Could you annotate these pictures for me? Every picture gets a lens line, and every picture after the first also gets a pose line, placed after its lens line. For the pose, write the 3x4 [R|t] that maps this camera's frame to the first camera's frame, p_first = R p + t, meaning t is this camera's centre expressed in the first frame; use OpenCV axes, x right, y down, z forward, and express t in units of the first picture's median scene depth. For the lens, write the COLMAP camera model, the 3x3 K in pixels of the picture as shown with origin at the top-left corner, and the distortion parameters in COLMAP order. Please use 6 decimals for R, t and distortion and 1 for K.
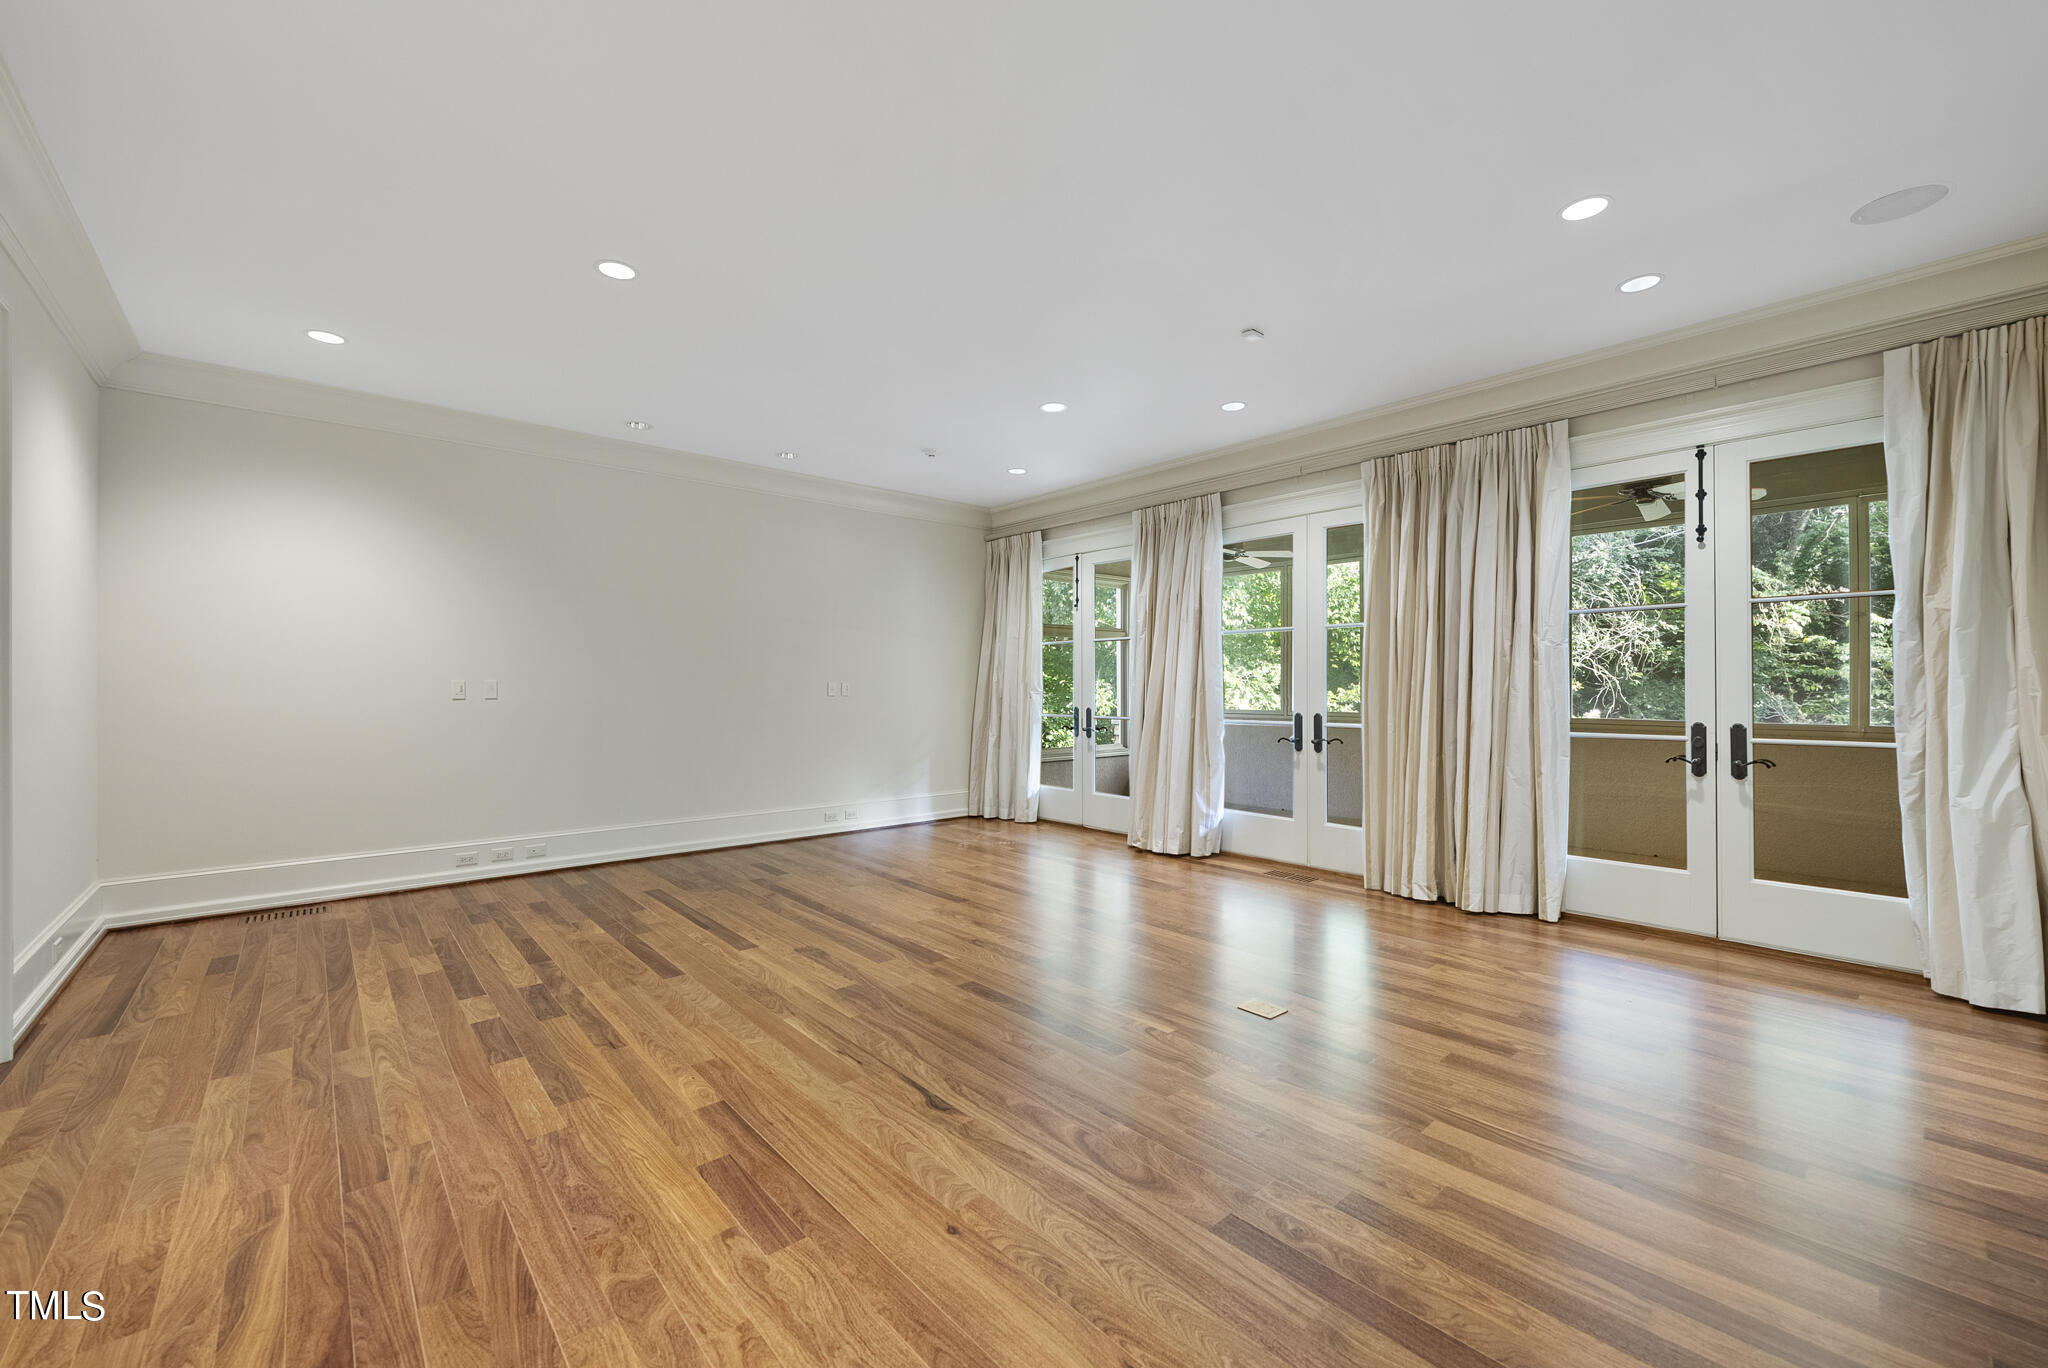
lens RADIAL K [[818.0, 0, 1029.8], [0, 818.0, 670.1], [0, 0, 1]] dist [0.001830, -0.000833]
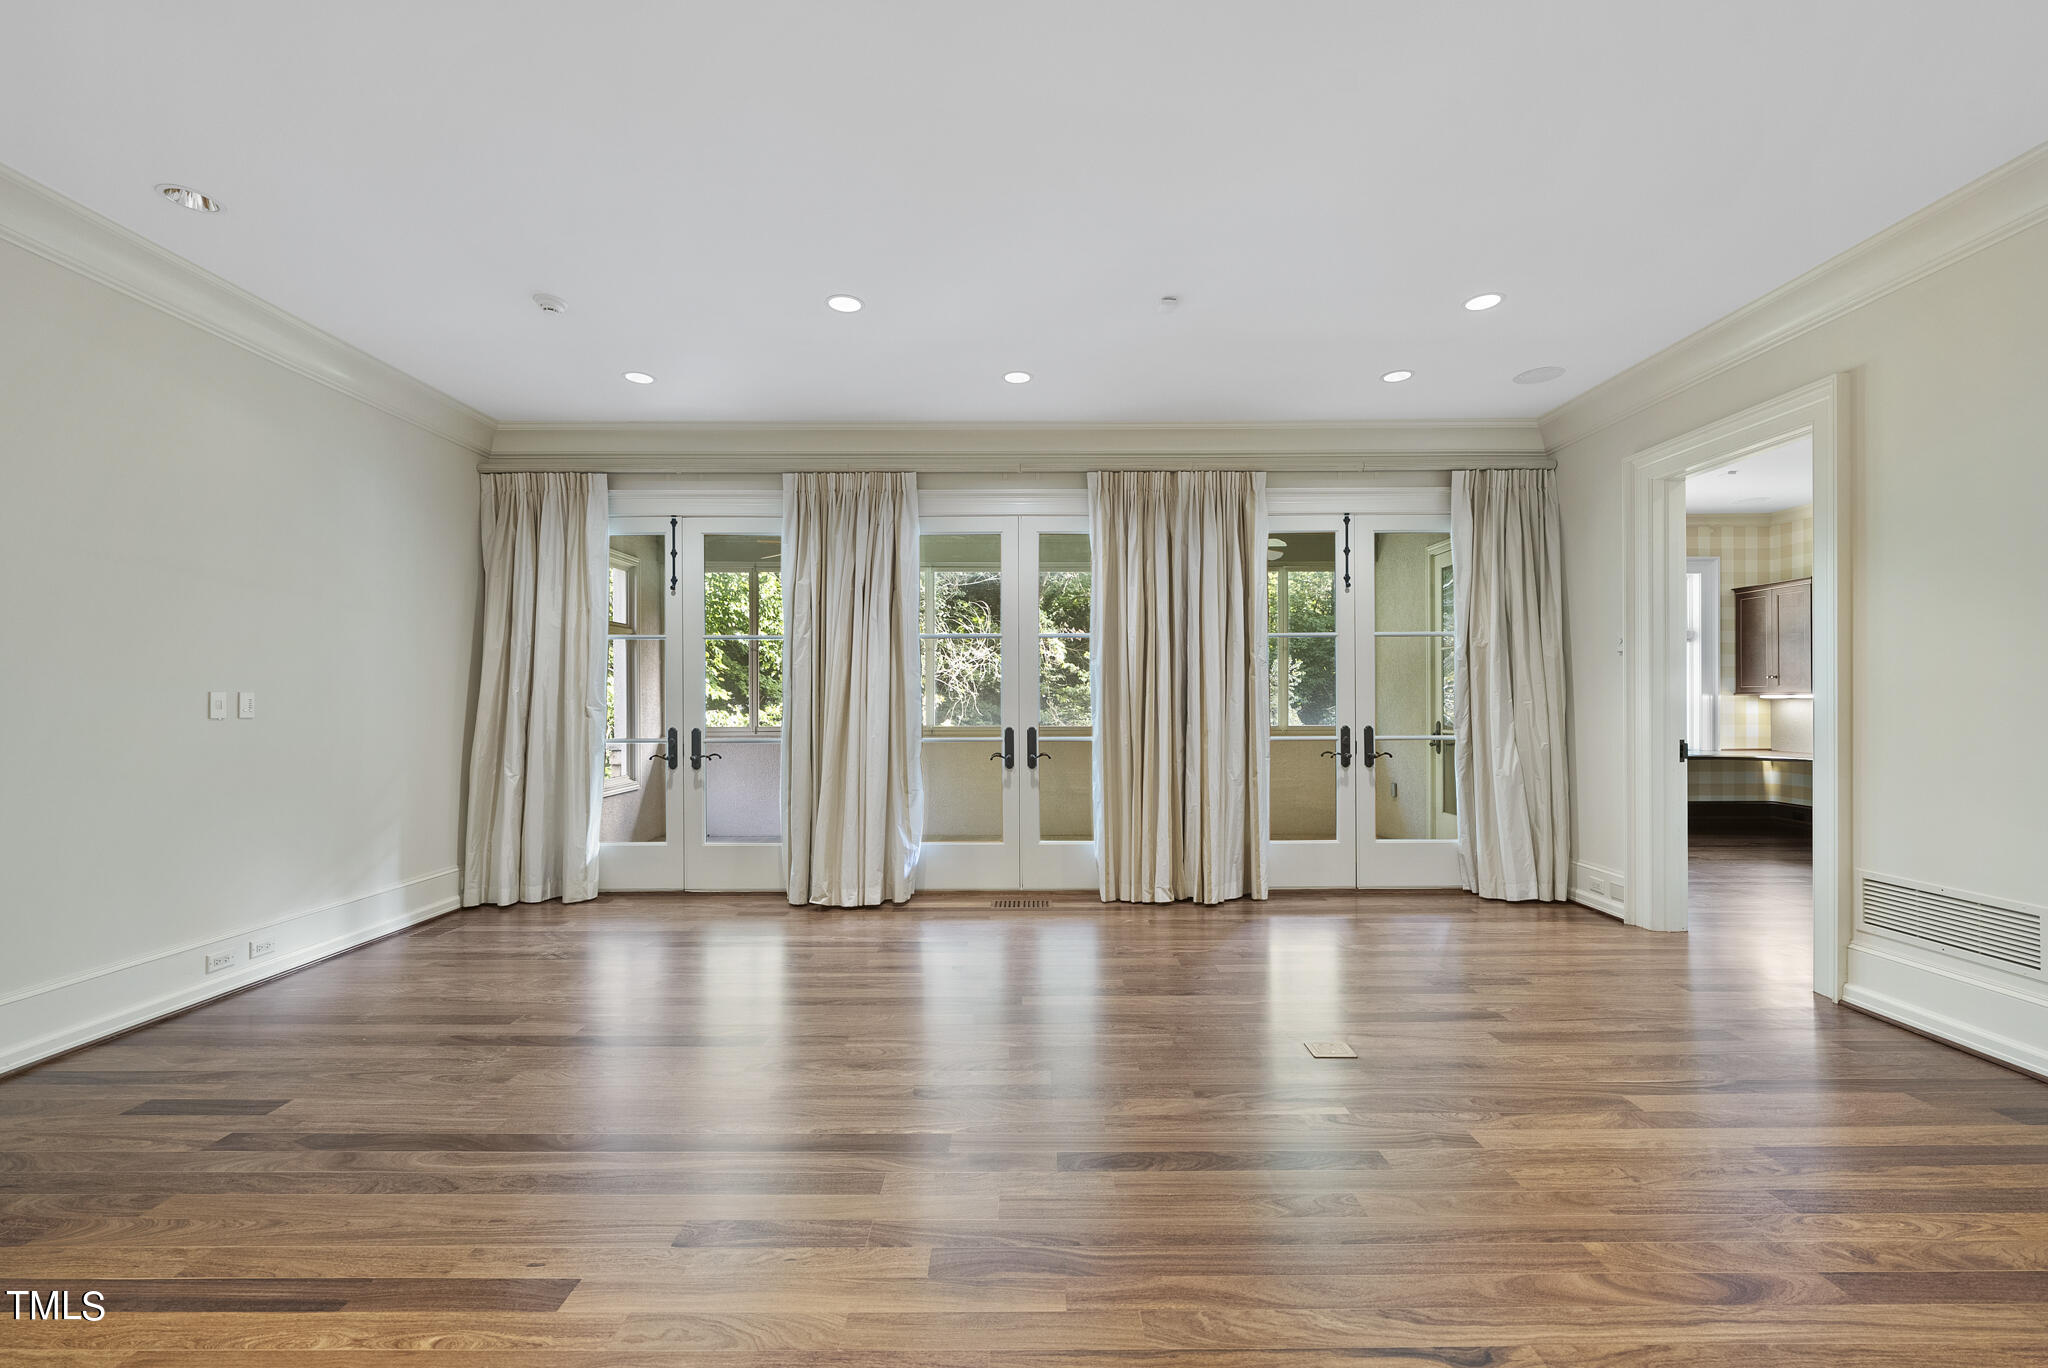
lens RADIAL K [[818.0, 0, 1024.6], [0, 818.0, 694.9], [0, 0, 1]] dist [0.001830, -0.000833]
pose [[0.664067, 0.002512, 0.747669, -0.358151], [-0.012367, 0.999894, 0.007625, 0.008010], [-0.747571, -0.014310, 0.664028, 0.371501]]
